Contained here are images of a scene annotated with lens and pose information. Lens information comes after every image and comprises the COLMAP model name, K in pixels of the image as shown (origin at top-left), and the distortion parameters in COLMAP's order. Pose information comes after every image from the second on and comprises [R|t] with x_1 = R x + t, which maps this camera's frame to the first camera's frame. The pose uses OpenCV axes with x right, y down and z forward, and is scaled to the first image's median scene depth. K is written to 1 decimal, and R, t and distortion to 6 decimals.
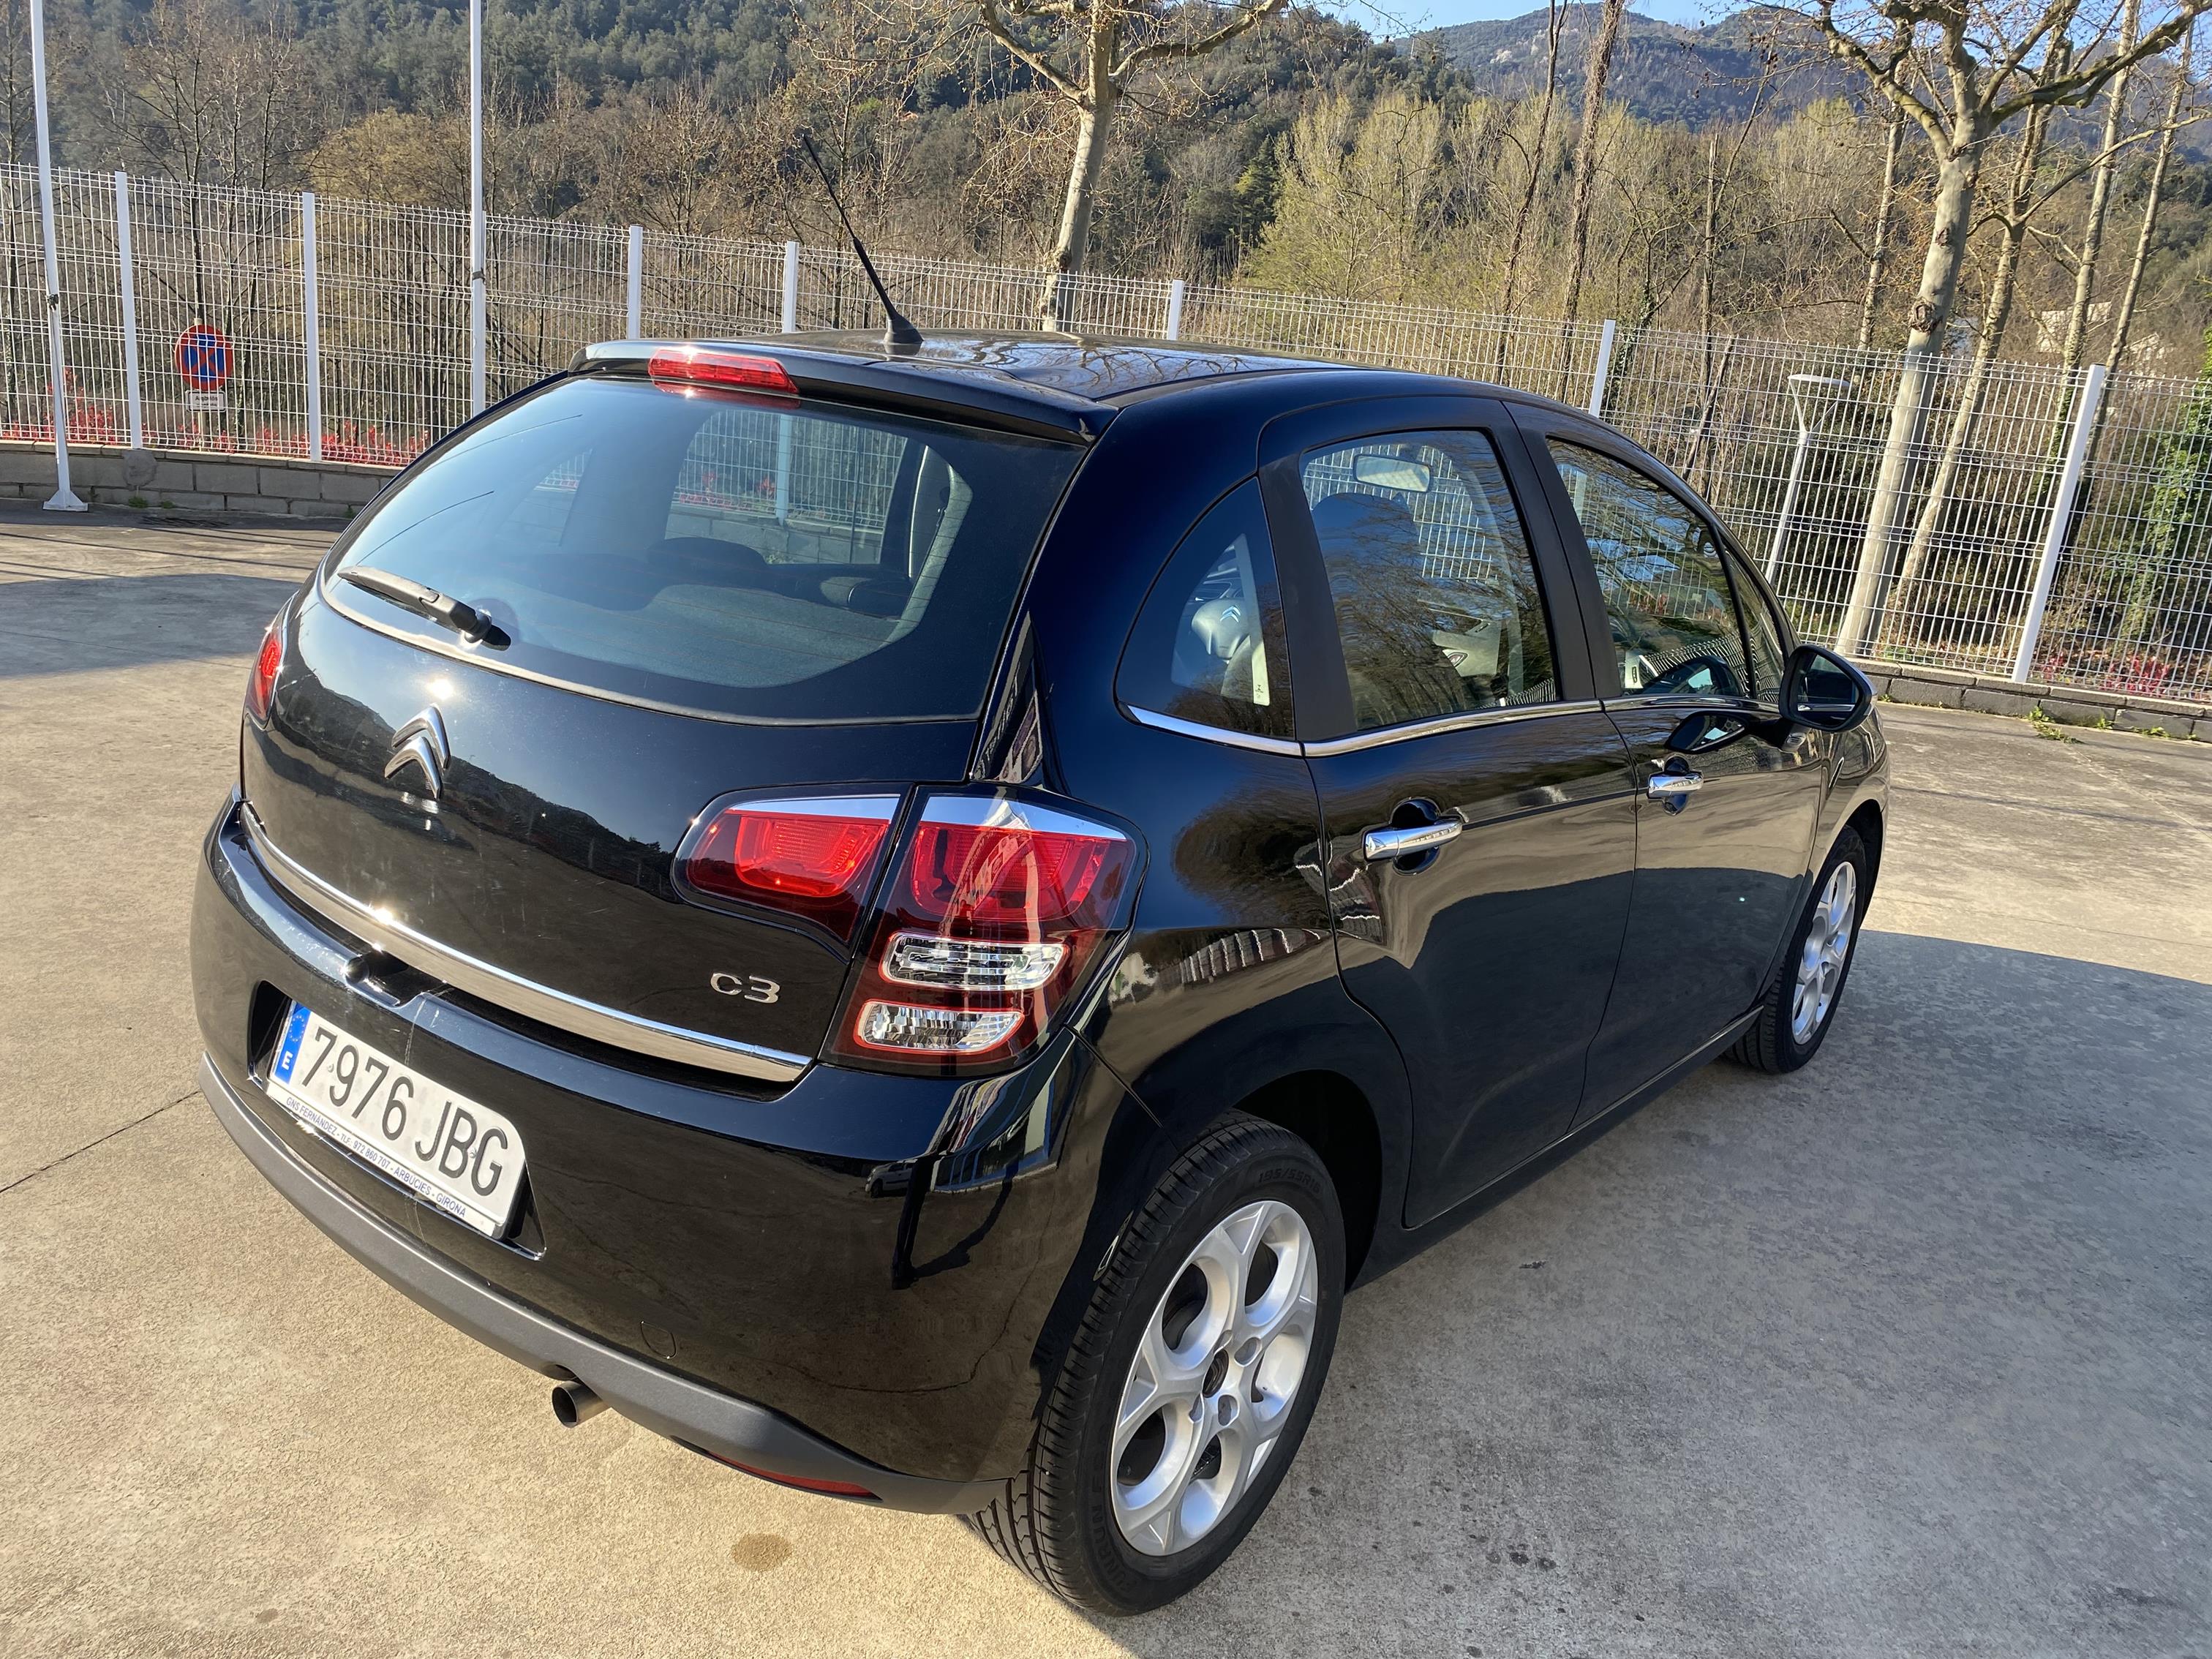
lens RADIAL K [[1695.5, 0, 1089.3], [0, 1695.5, 802.9], [0, 0, 1]] dist [0.003098, 0.001024]
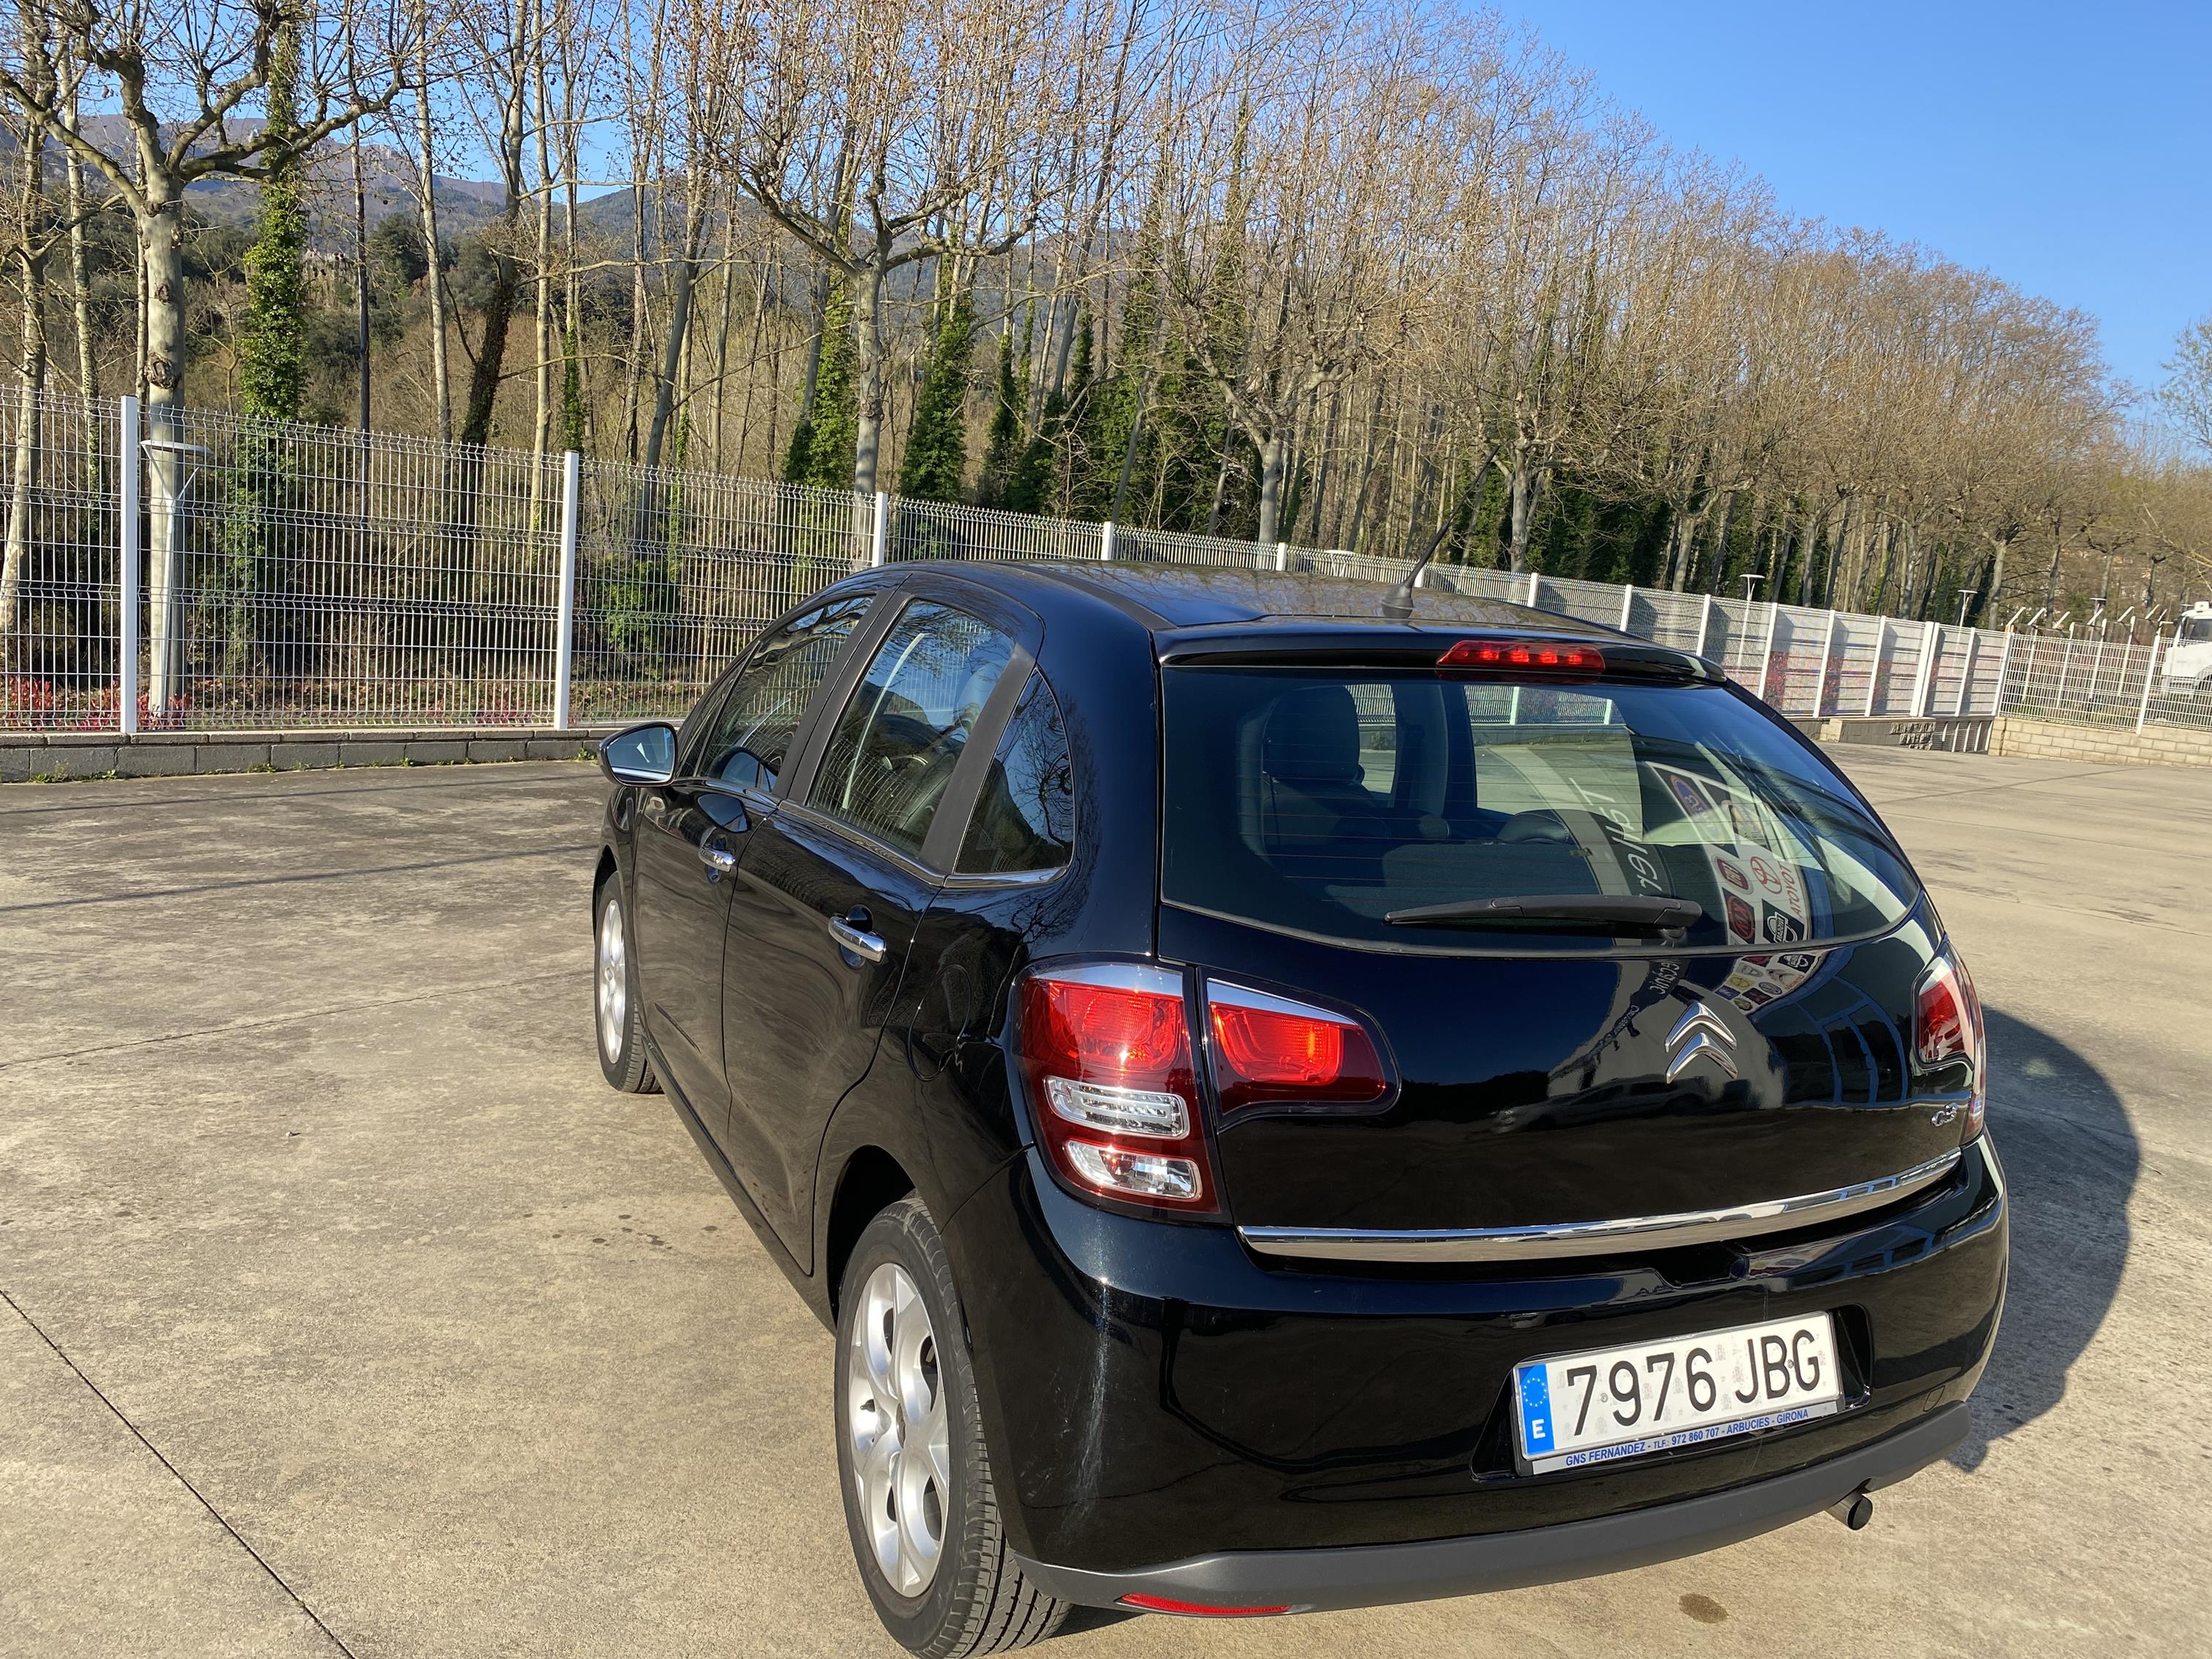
lens RADIAL K [[1692.6, 0, 1072.1], [0, 1692.6, 823.9], [0, 0, 1]] dist [0.019631, -0.014935]
pose [[0.460199, -0.190328, 0.867175, -0.083269], [0.190997, 0.975104, 0.112657, -0.020401], [-0.867028, 0.113783, 0.485094, 0.045286]]
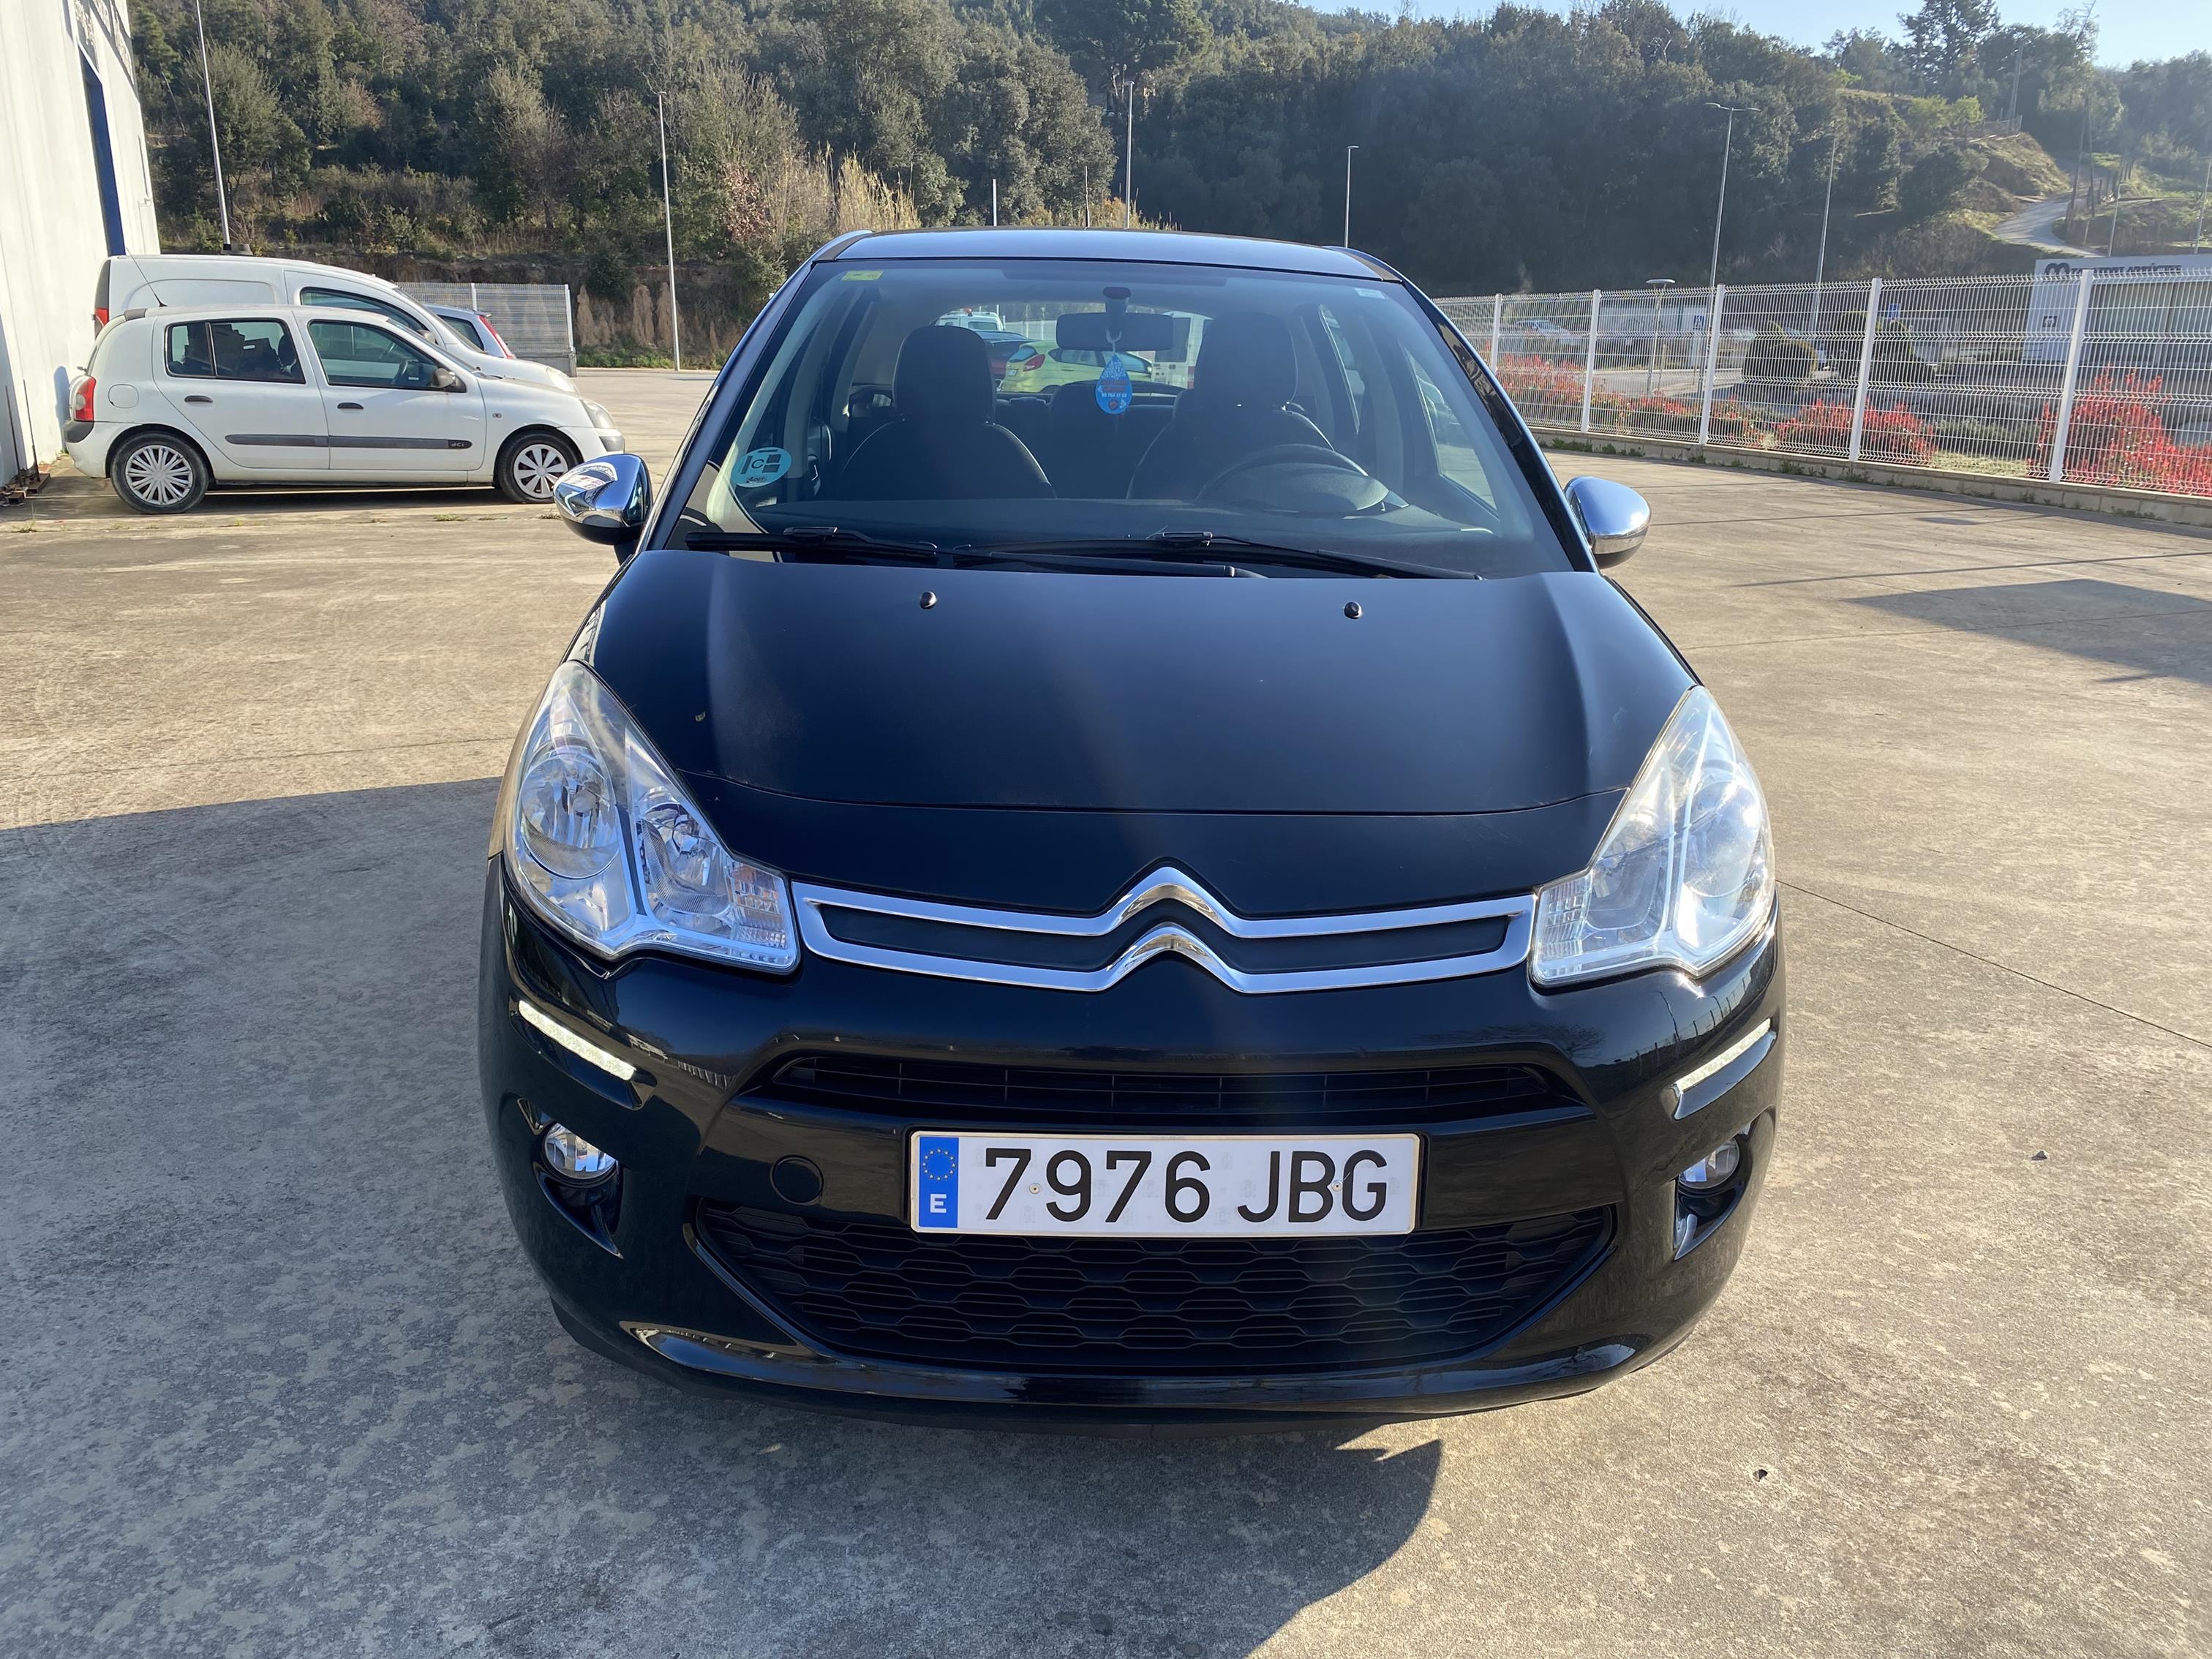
lens RADIAL K [[1695.5, 0, 1089.3], [0, 1695.5, 802.9], [0, 0, 1]] dist [0.003098, 0.001024]
pose [[-0.747860, 0.076544, -0.659429, 0.079754], [-0.255287, 0.883787, 0.392108, -0.032523], [0.612808, 0.461586, -0.641408, 0.169785]]
